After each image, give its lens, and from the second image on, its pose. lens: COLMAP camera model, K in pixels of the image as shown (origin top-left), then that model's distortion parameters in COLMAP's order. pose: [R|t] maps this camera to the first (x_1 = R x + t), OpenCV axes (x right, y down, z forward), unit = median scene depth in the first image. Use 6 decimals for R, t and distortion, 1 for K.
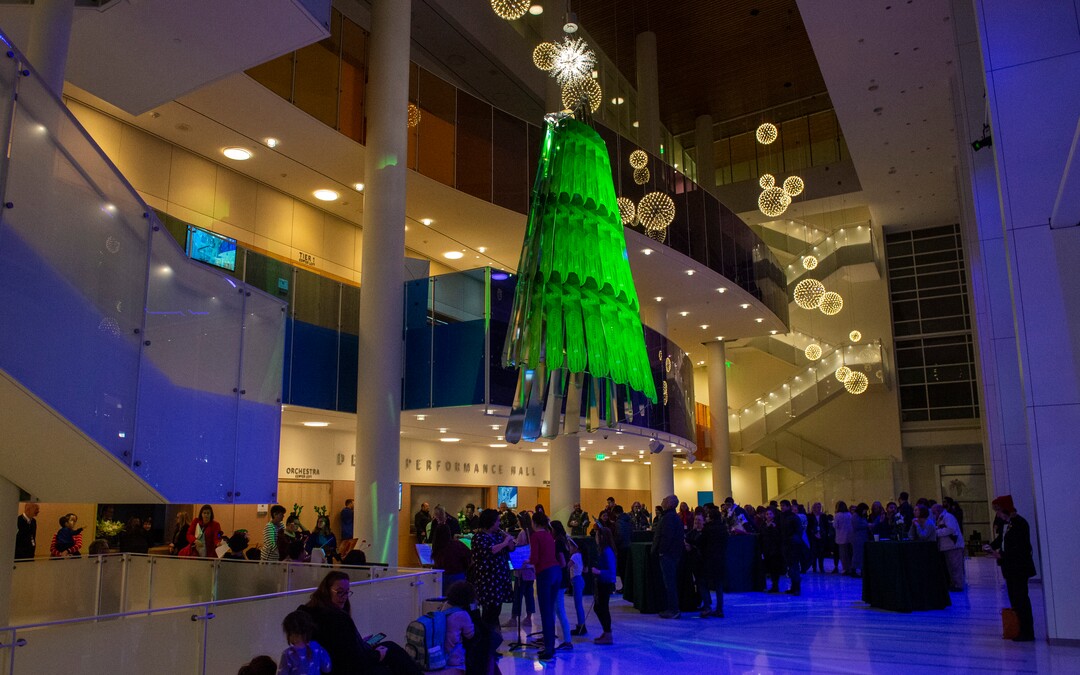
lens RADIAL K [[770.4, 0, 519.2], [0, 770.4, 374.2], [0, 0, 1]] dist [-0.039052, -0.004451]
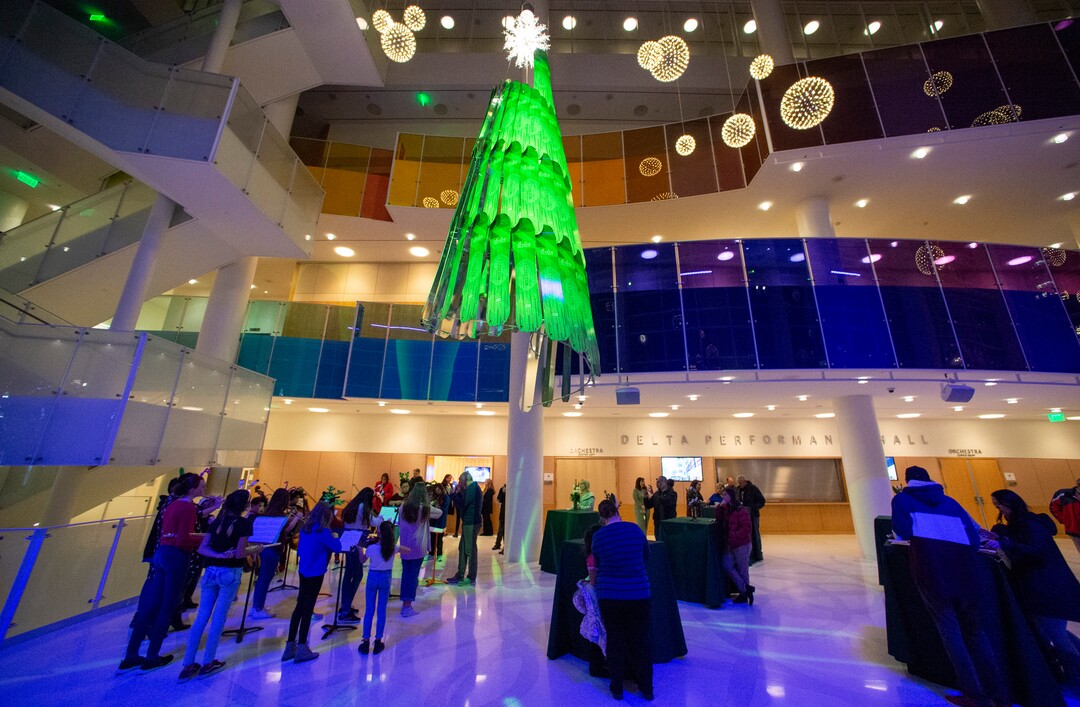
lens RADIAL K [[426.7, 0, 557.6], [0, 426.7, 336.9], [0, 0, 1]] dist [-0.003288, 0.000326]
pose [[0.526955, -0.256888, -0.810140, 0.247647], [0.136432, 0.966432, -0.217704, 0.063904], [0.838871, 0.004191, 0.544314, 0.390658]]
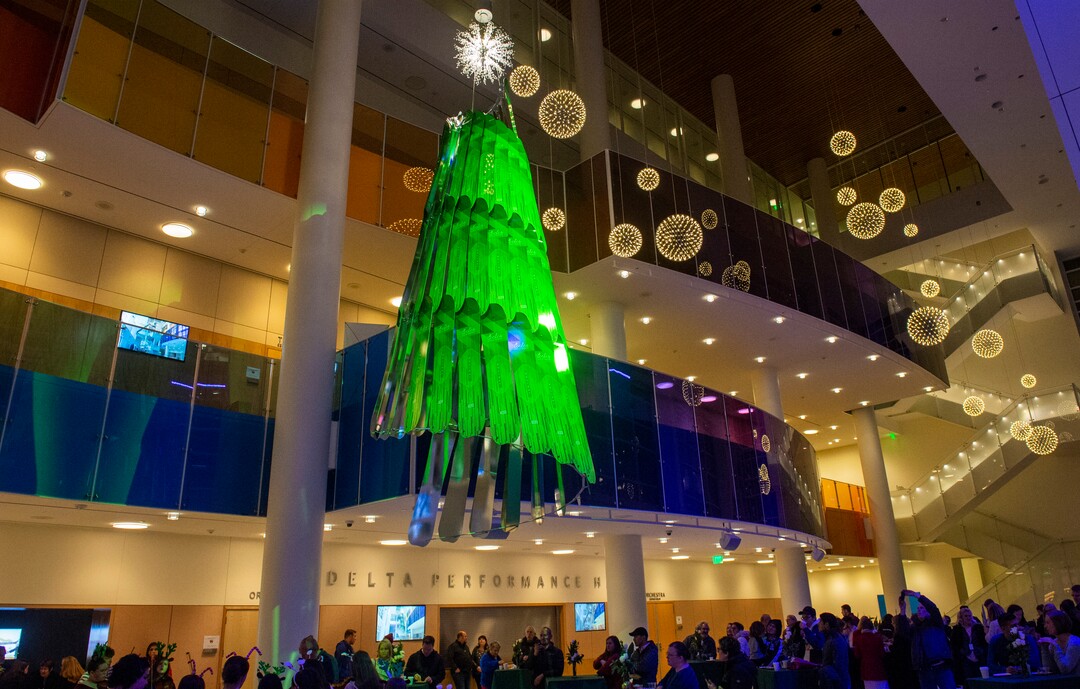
lens RADIAL K [[771.7, 0, 560.6], [0, 771.7, 326.5], [0, 0, 1]] dist [-0.050605, 0.009478]
pose [[0.975177, -0.112362, -0.190799, 0.145885], [0.072354, 0.976081, -0.205014, 0.024513], [0.209272, 0.186120, 0.959982, 0.160624]]
